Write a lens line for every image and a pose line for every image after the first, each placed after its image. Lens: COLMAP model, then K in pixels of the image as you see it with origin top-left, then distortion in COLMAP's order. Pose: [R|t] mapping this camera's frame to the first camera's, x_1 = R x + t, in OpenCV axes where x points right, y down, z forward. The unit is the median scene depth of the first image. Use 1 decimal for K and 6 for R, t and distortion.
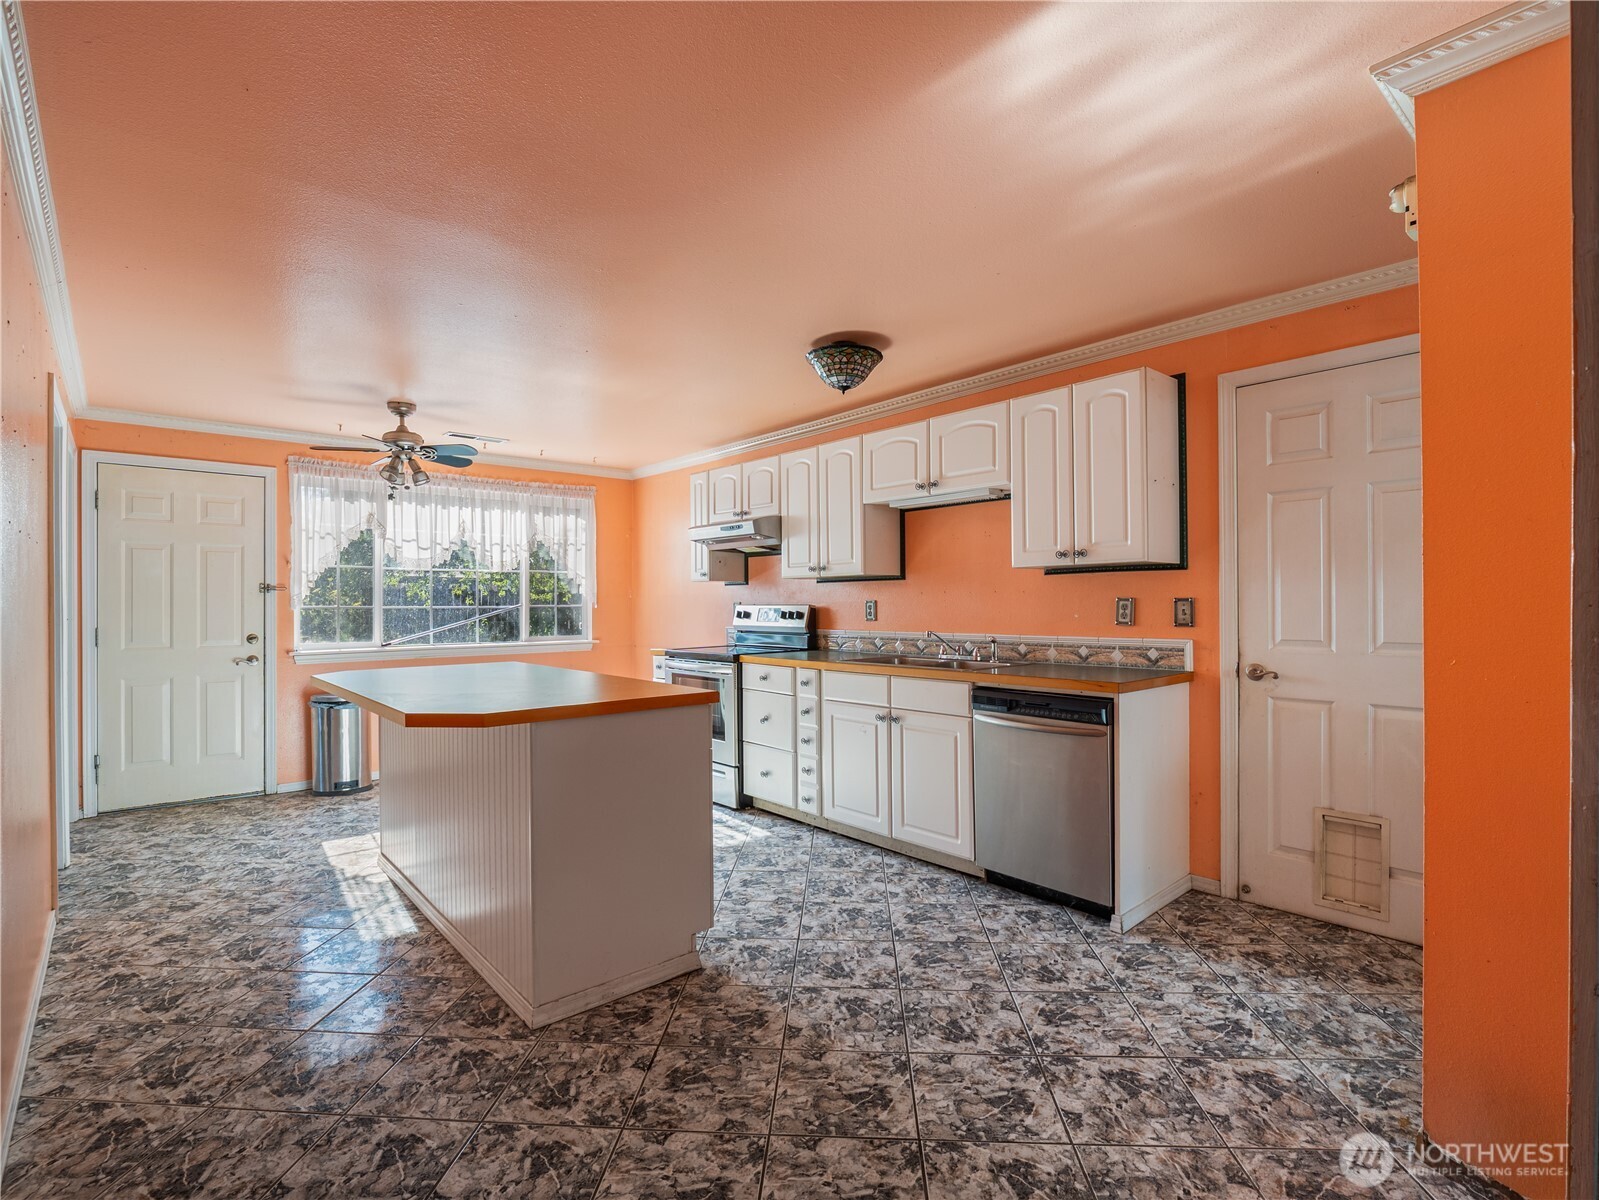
lens RADIAL K [[773.0, 0, 796.8], [0, 773.0, 596.3], [0, 0, 1]] dist [-0.005025, -0.007084]
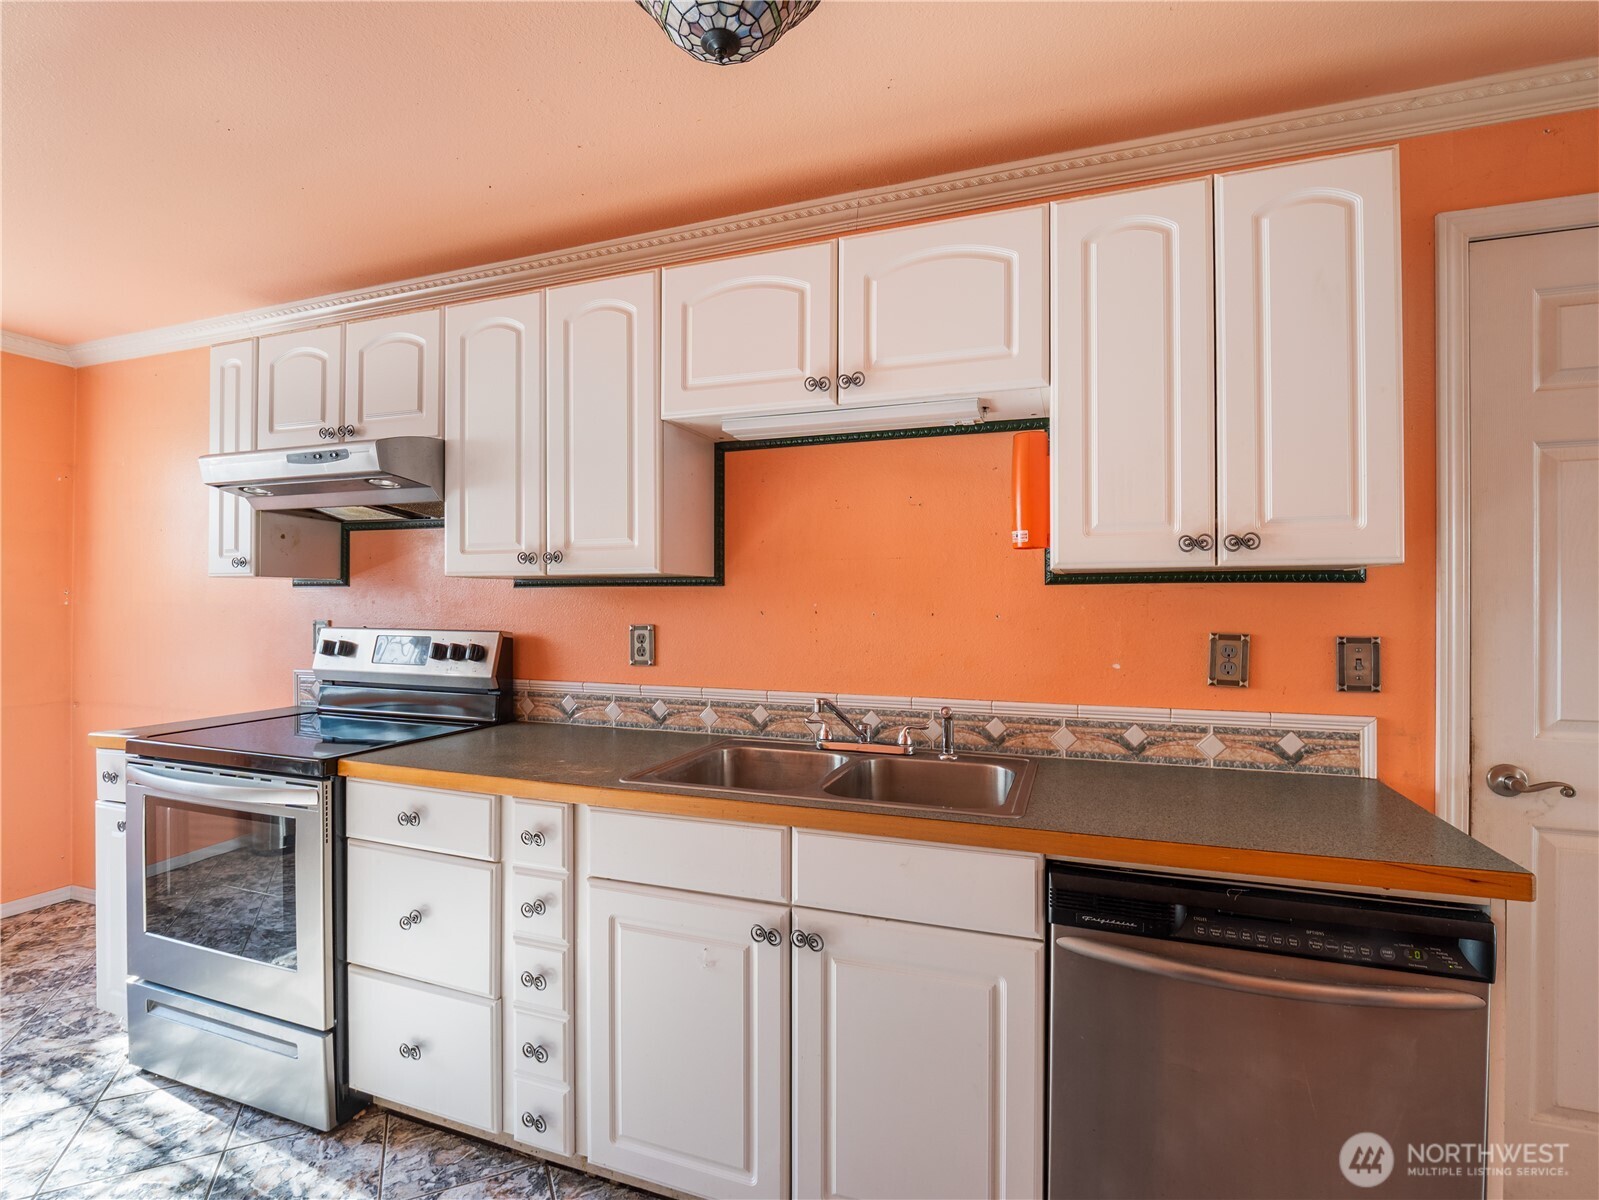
lens RADIAL K [[773.0, 0, 796.8], [0, 773.0, 596.3], [0, 0, 1]] dist [-0.005025, -0.007084]
pose [[0.878648, 0.011791, 0.477325, -0.056750], [-0.012986, 0.999915, -0.000795, -0.014213], [-0.477294, -0.005500, 0.878726, 0.520346]]
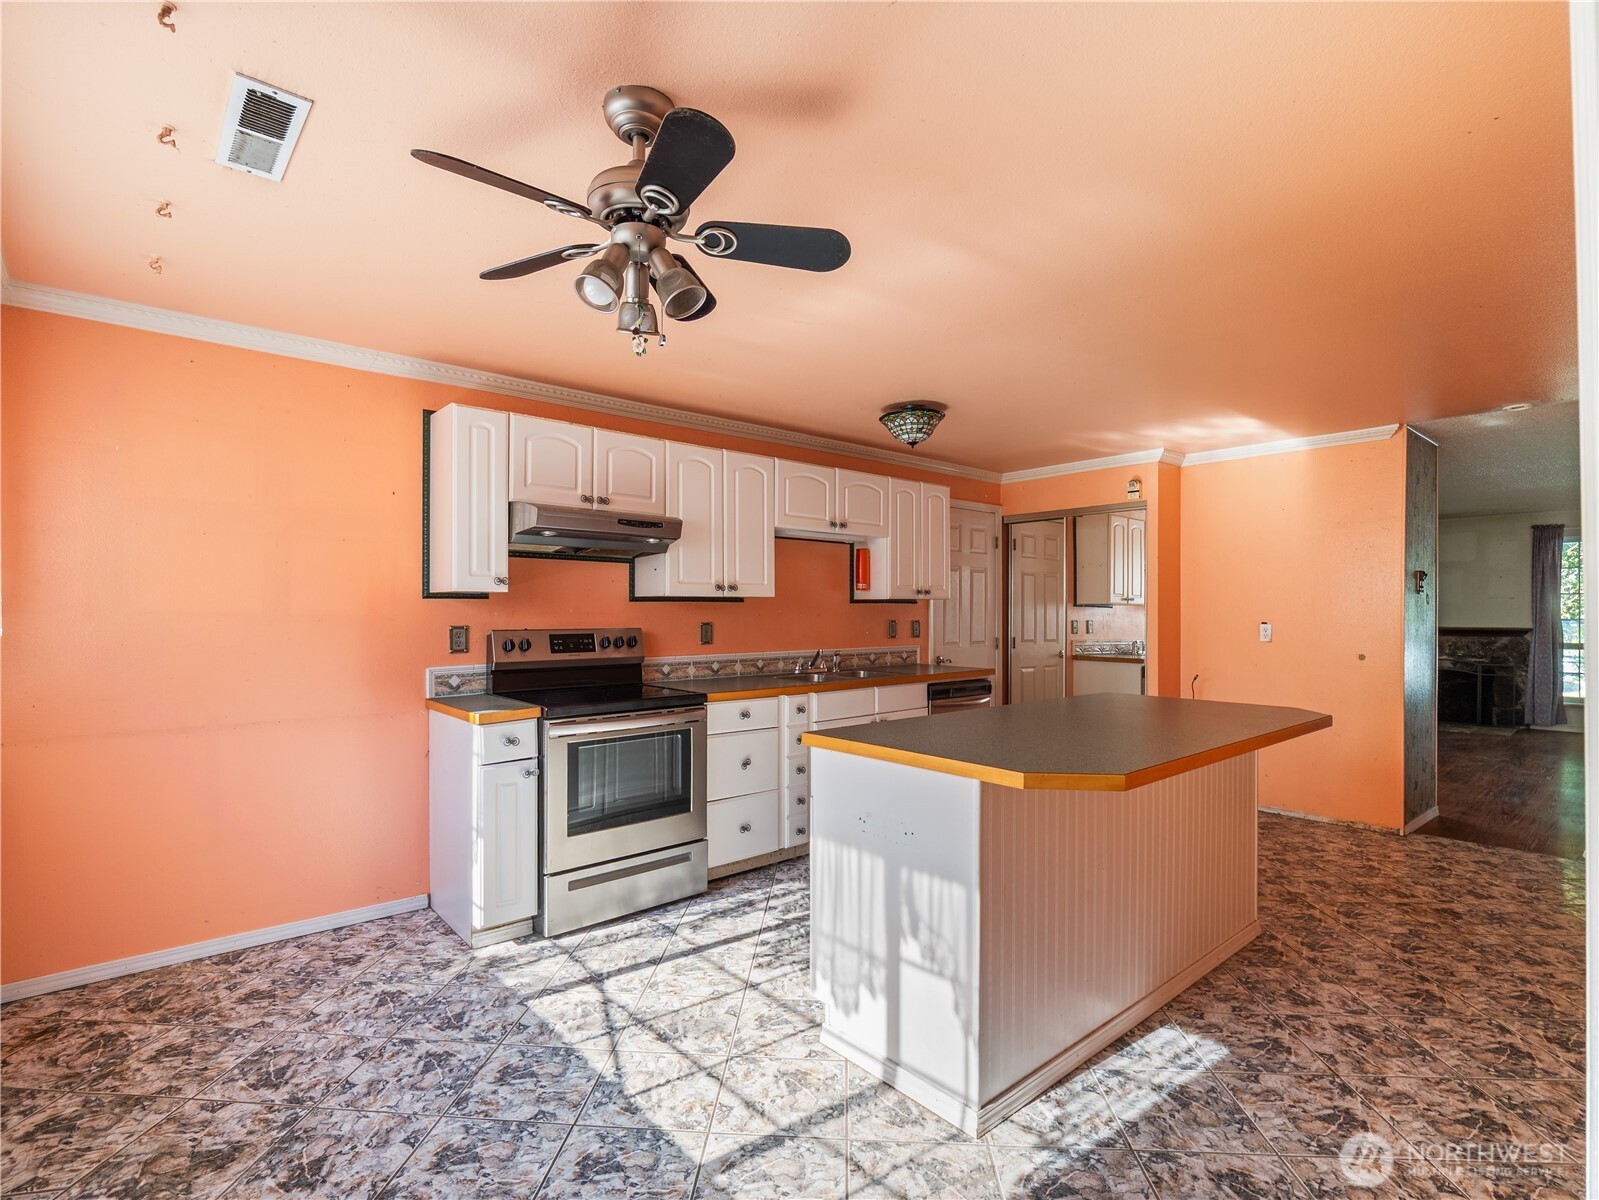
lens RADIAL K [[773.0, 0, 796.8], [0, 773.0, 596.3], [0, 0, 1]] dist [-0.005025, -0.007084]
pose [[-0.002687, 0.025081, 0.999682, -0.859639], [-0.011302, 0.999621, -0.025110, -0.004022], [-0.999933, -0.011365, -0.002402, 0.908711]]
